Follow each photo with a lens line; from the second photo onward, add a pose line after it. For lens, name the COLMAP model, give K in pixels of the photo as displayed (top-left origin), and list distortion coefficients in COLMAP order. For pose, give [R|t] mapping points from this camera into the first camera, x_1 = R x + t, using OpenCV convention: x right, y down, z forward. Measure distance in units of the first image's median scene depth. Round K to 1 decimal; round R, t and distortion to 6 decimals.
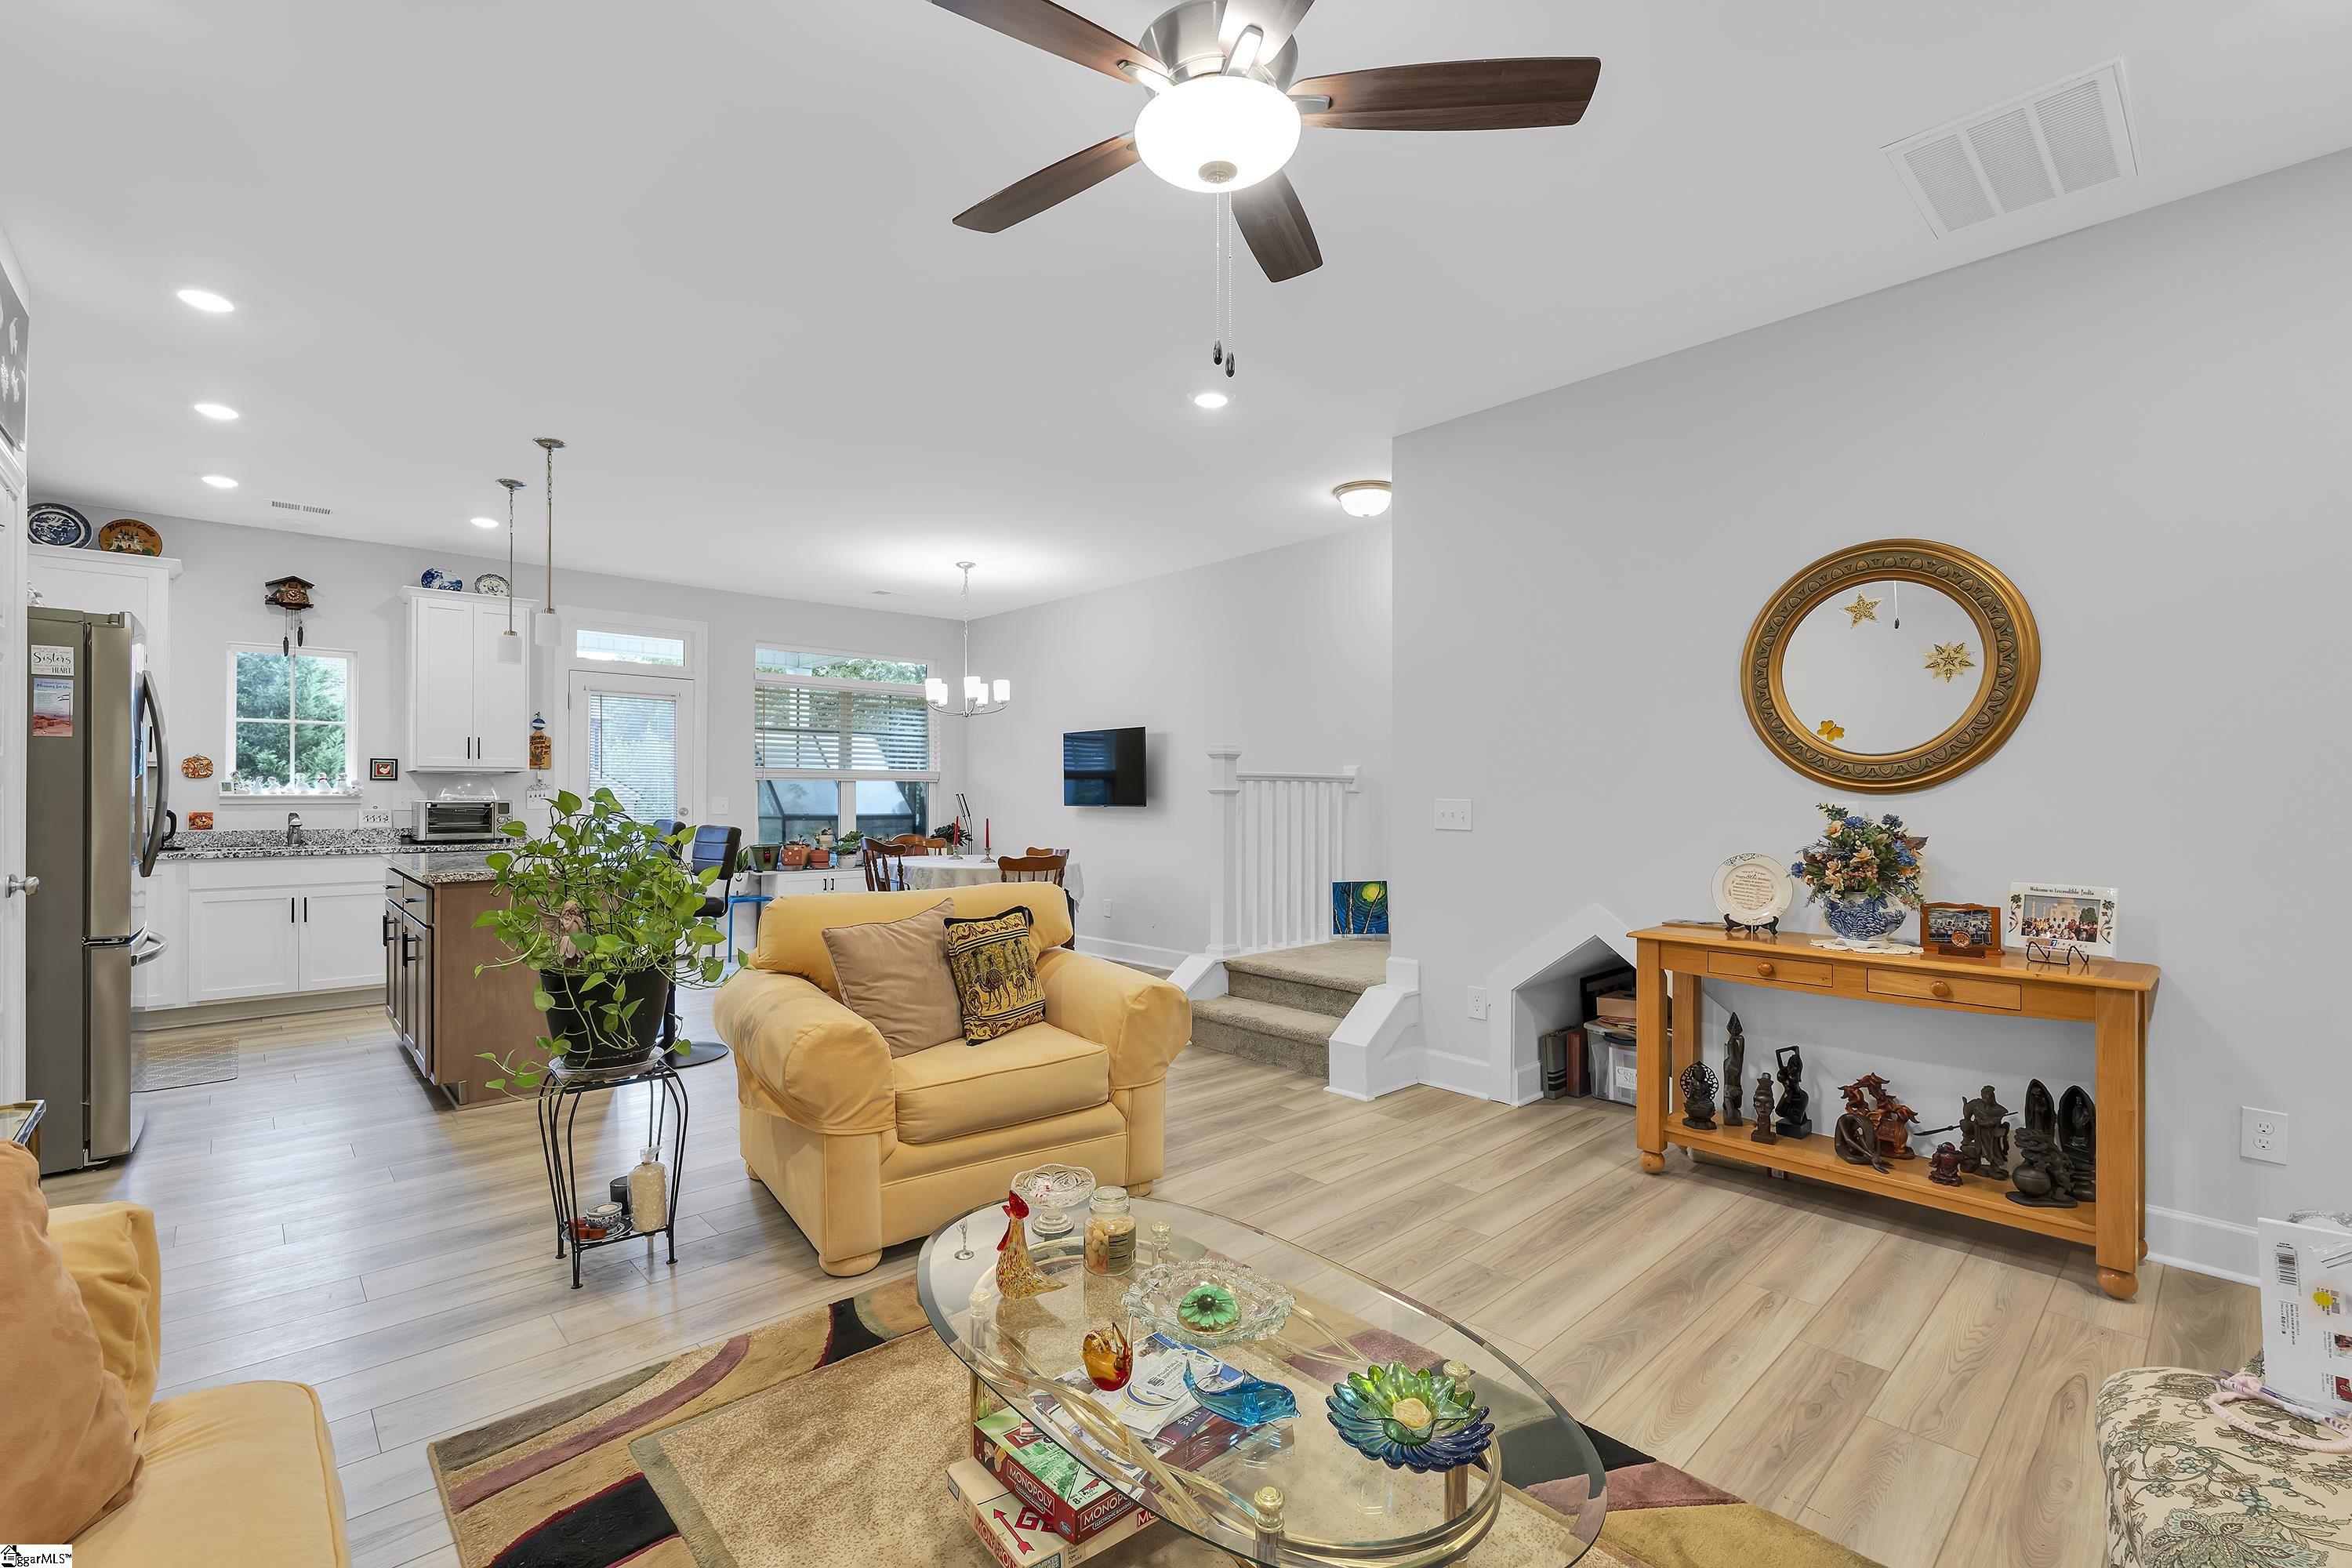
lens RADIAL K [[1017.0, 0, 1193.5], [0, 1017.0, 791.3], [0, 0, 1]] dist [-0.000553, -0.000011]
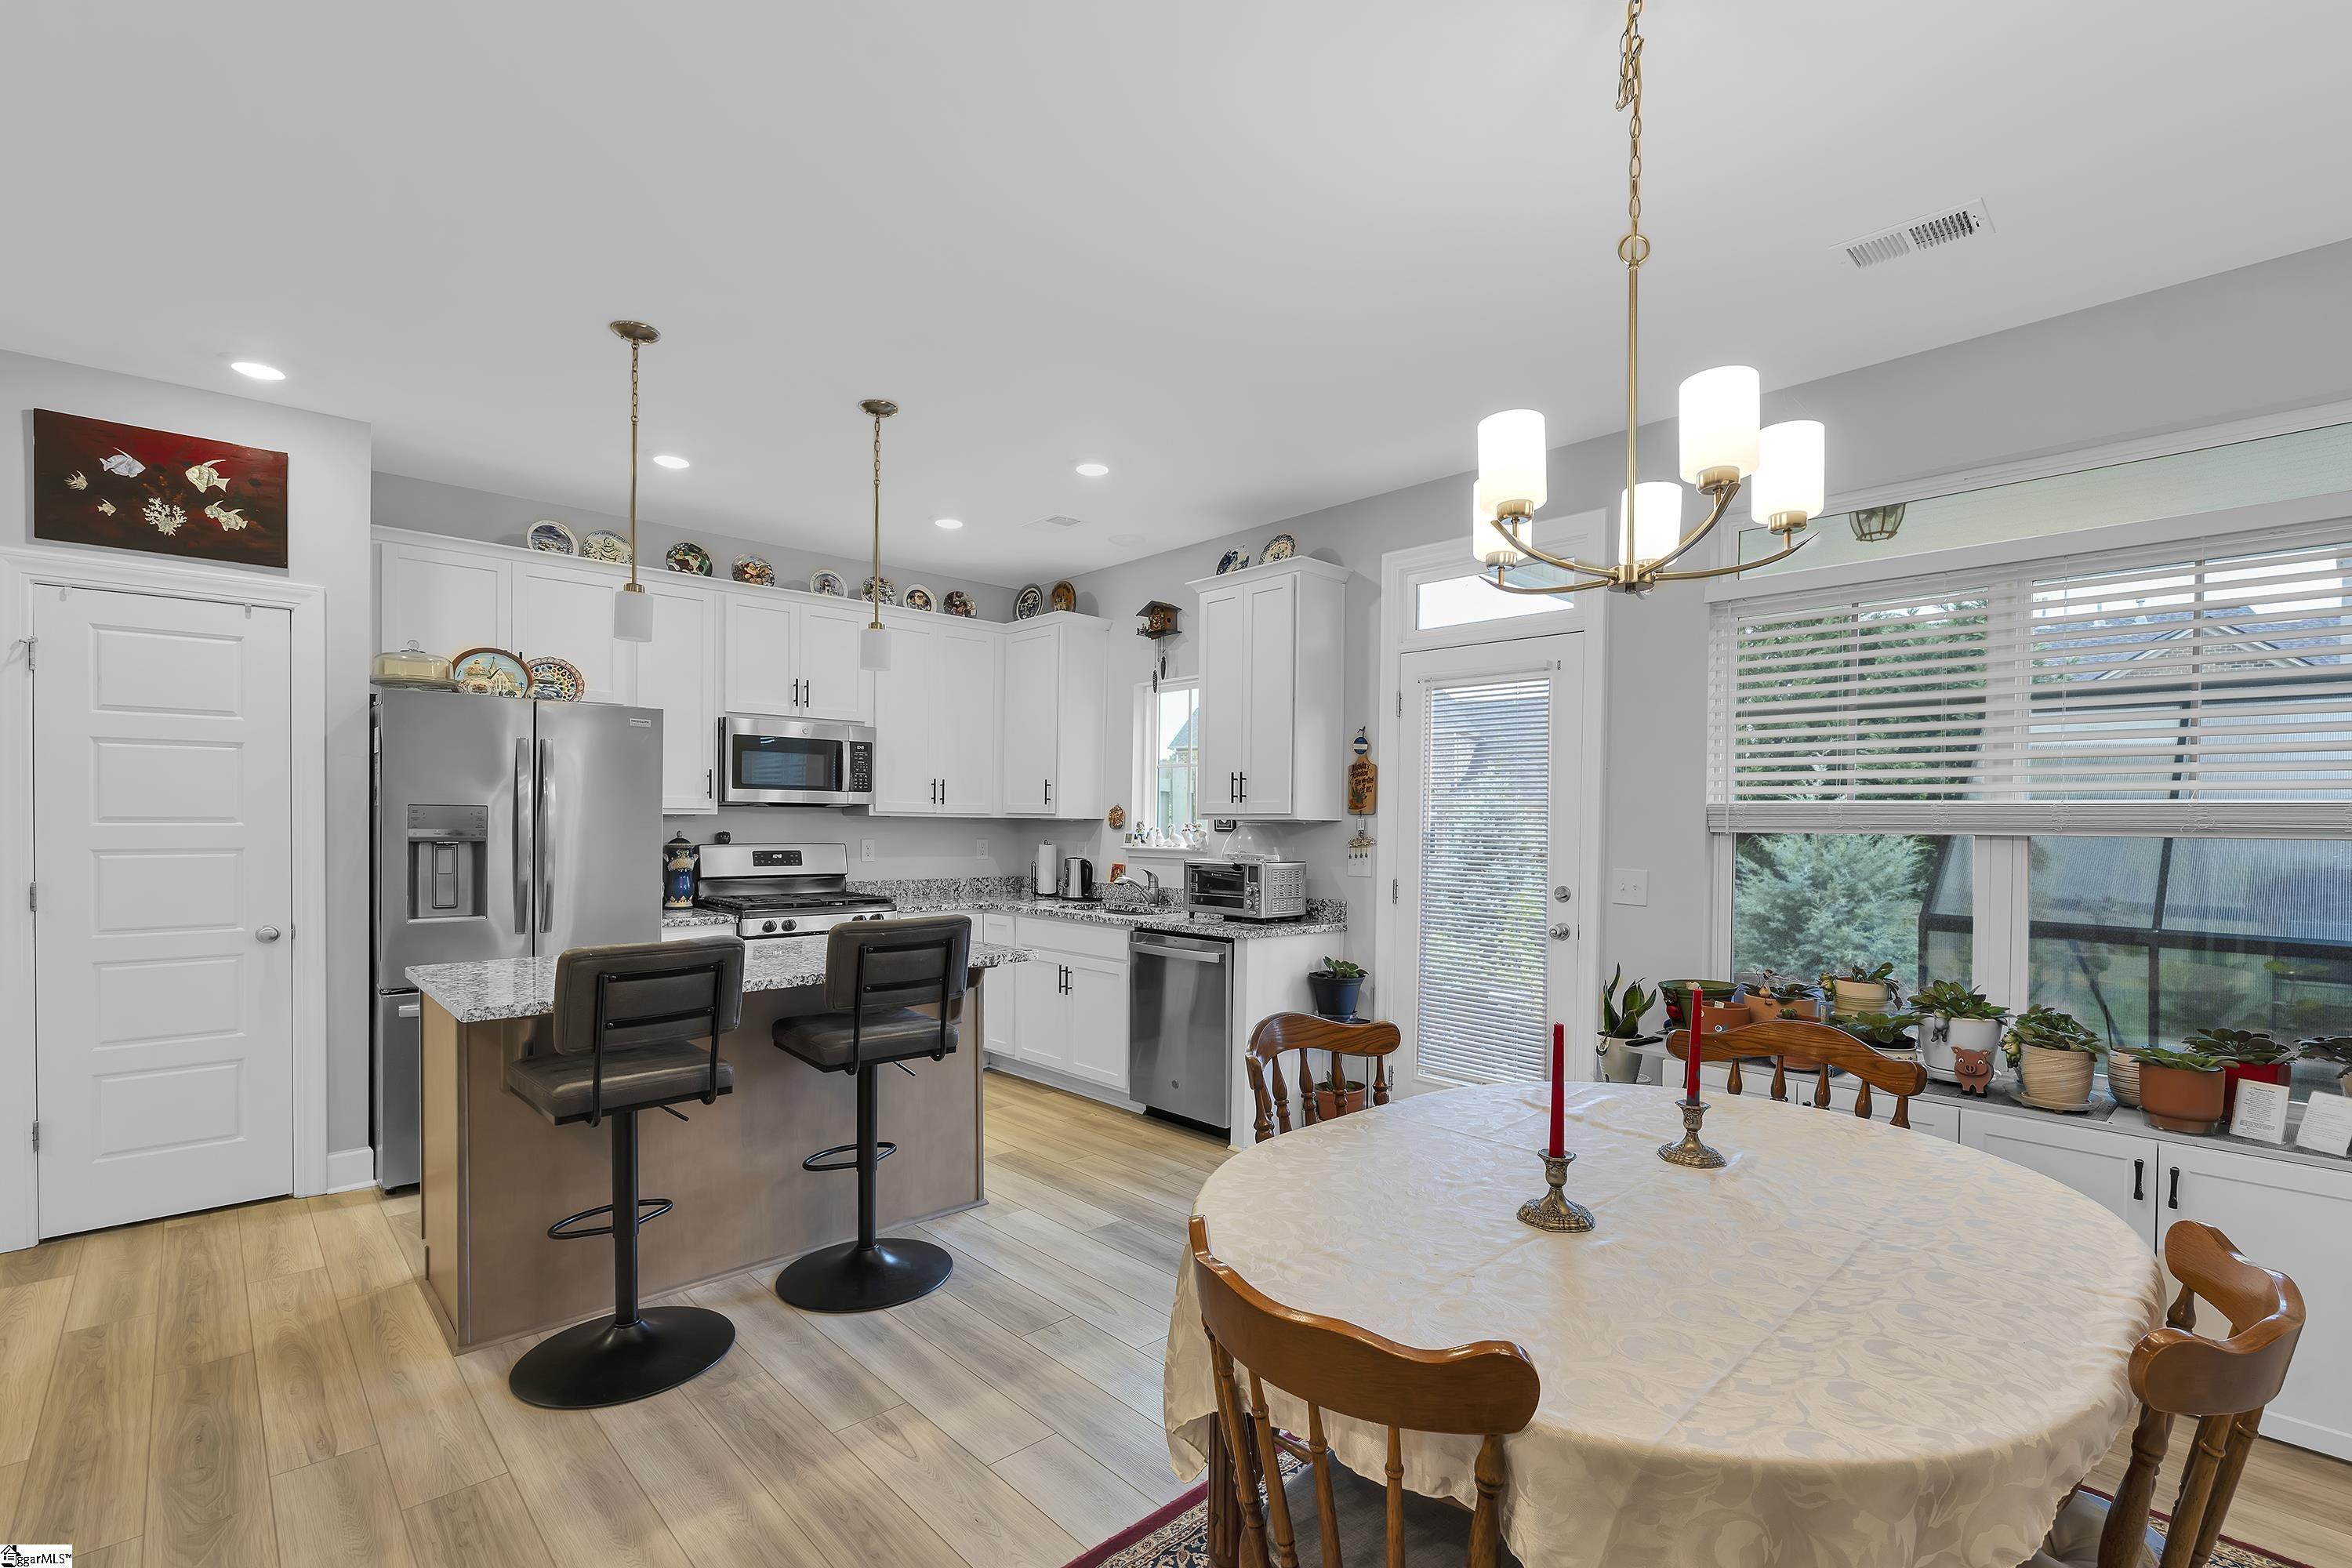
lens RADIAL K [[1078.2, 0, 1248.8], [0, 1078.2, 825.5], [0, 0, 1]] dist [-0.003317, -0.000814]
pose [[0.018866, 0.006511, -0.999801, 0.043134], [-0.004050, 0.999971, 0.006435, -0.016884], [0.999814, 0.003927, 0.018892, 0.821978]]
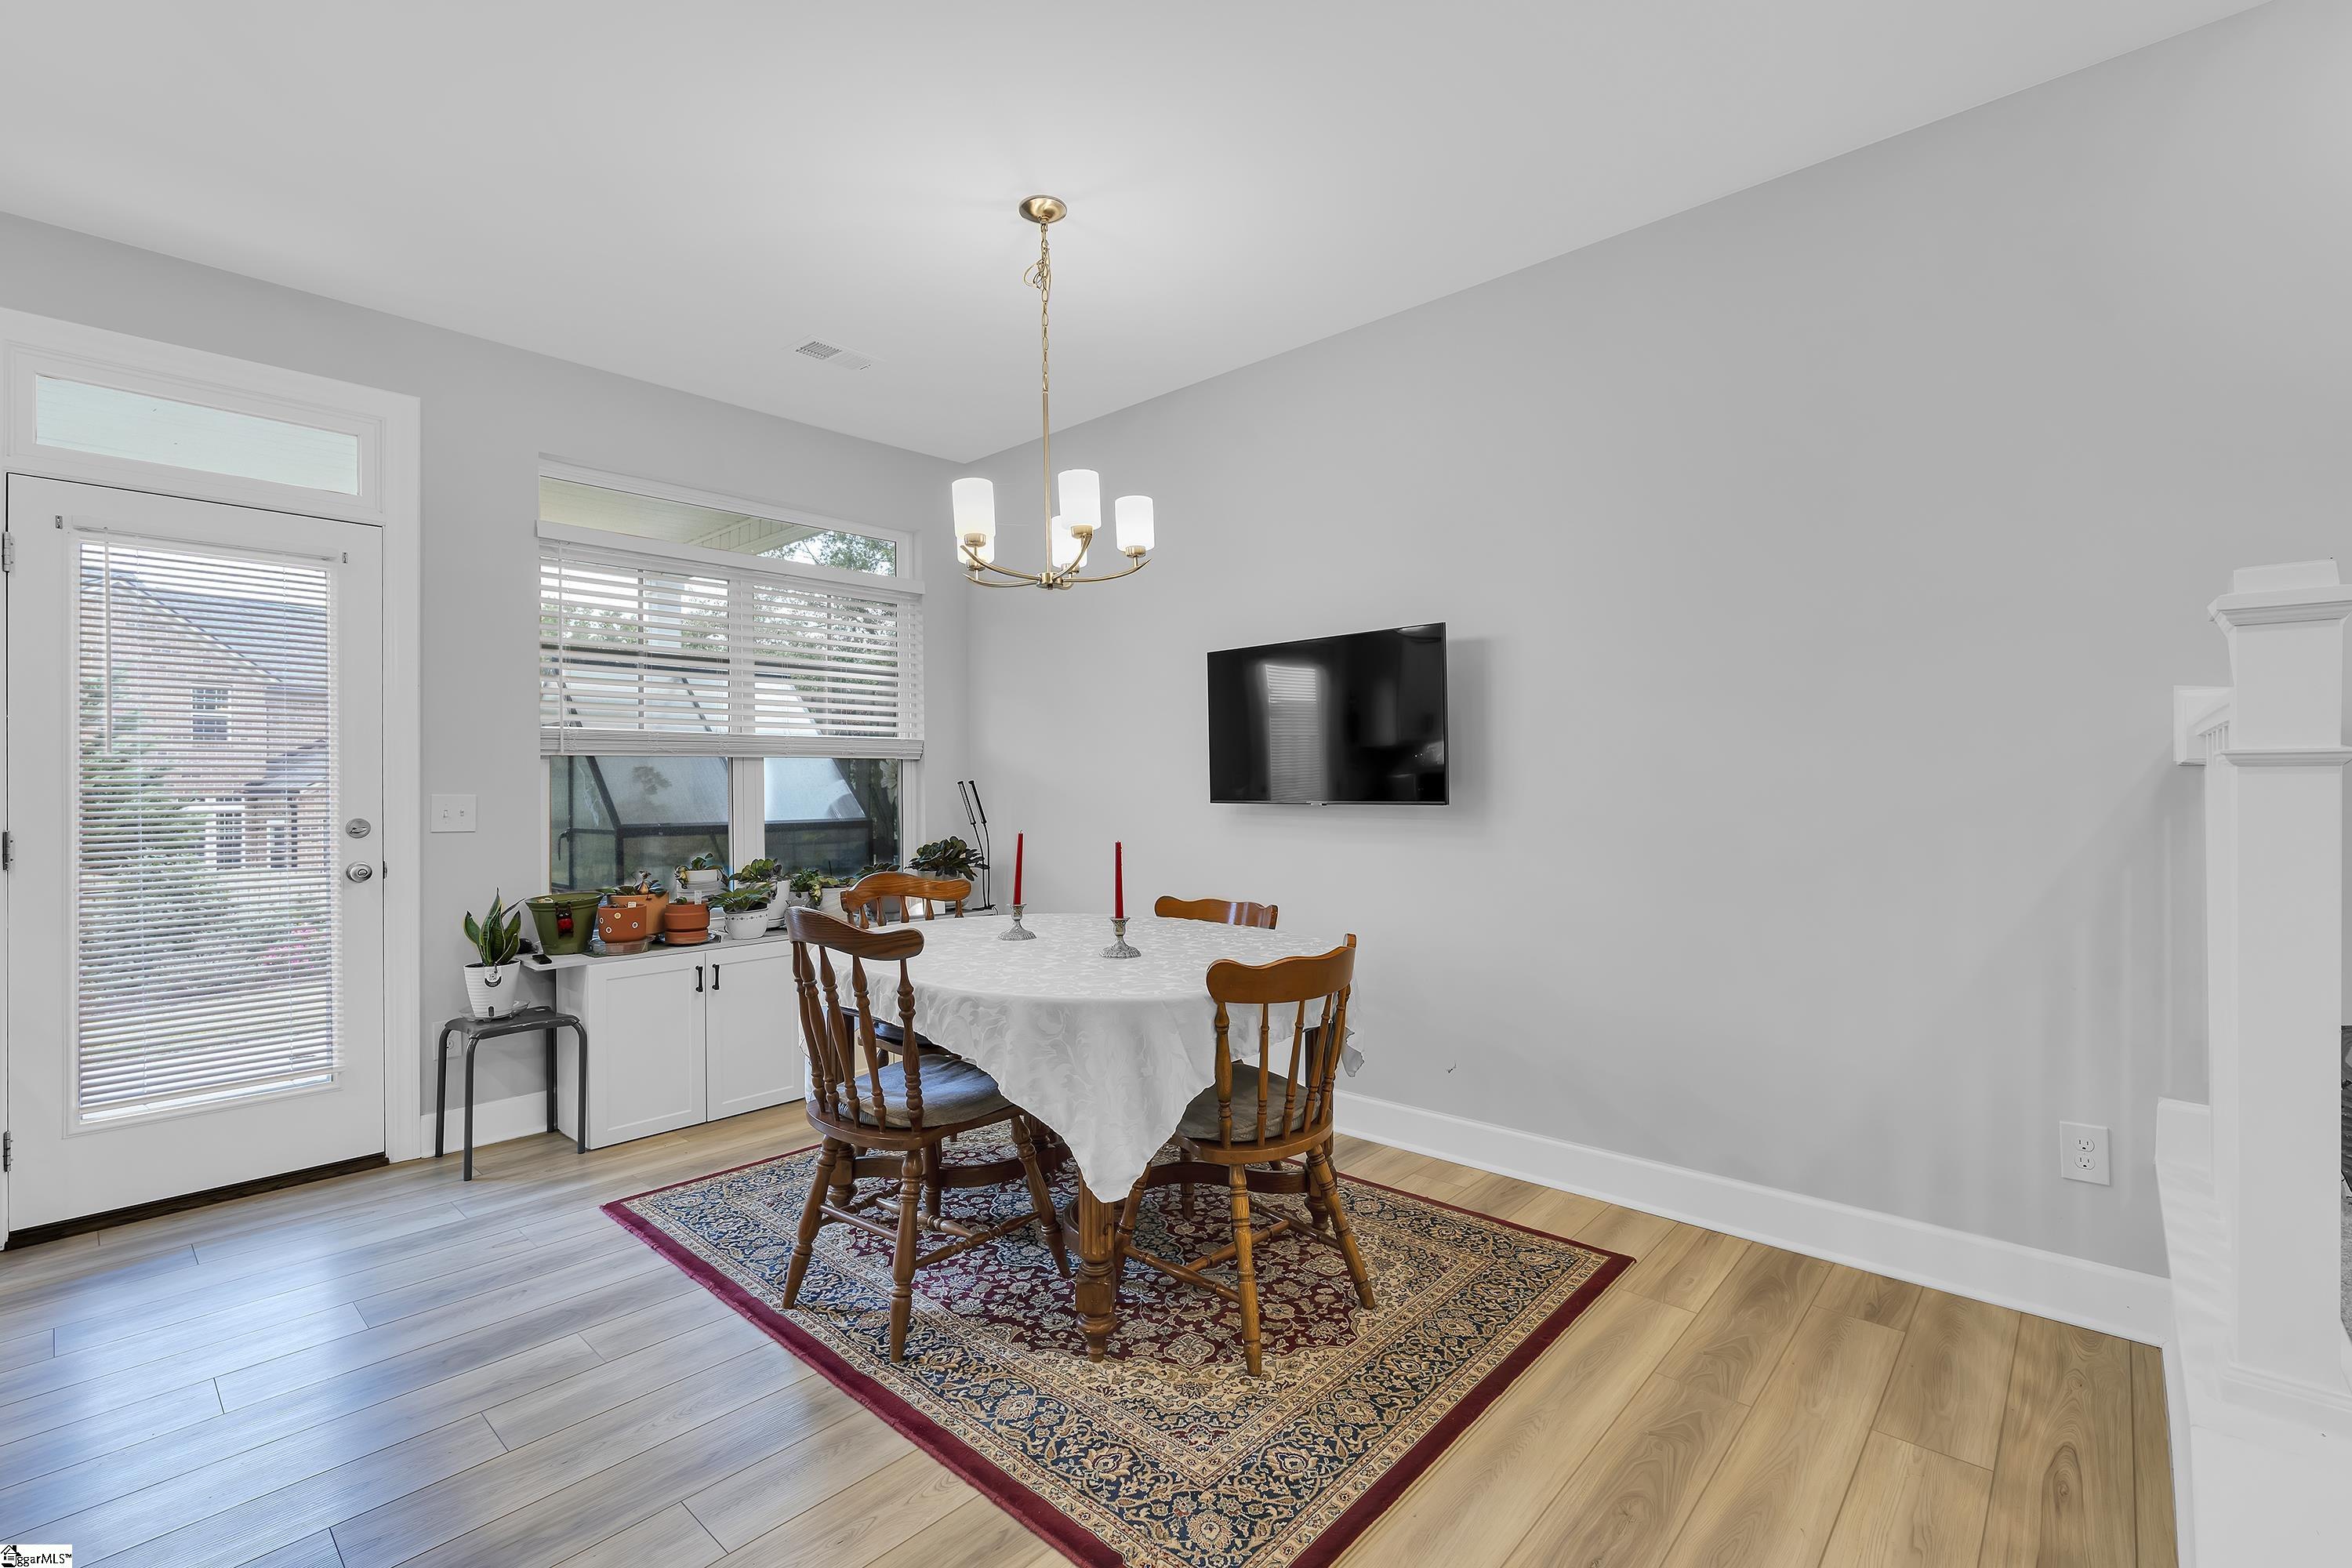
lens RADIAL K [[1092.4, 0, 1176.0], [0, 1092.4, 784.0], [0, 0, 1]] dist [-0.000190, -0.000116]
pose [[0.998703, -0.007846, 0.050310, -0.173690], [0.007586, 0.999957, 0.005354, 0.002151], [-0.050350, -0.004966, 0.998719, 0.503230]]
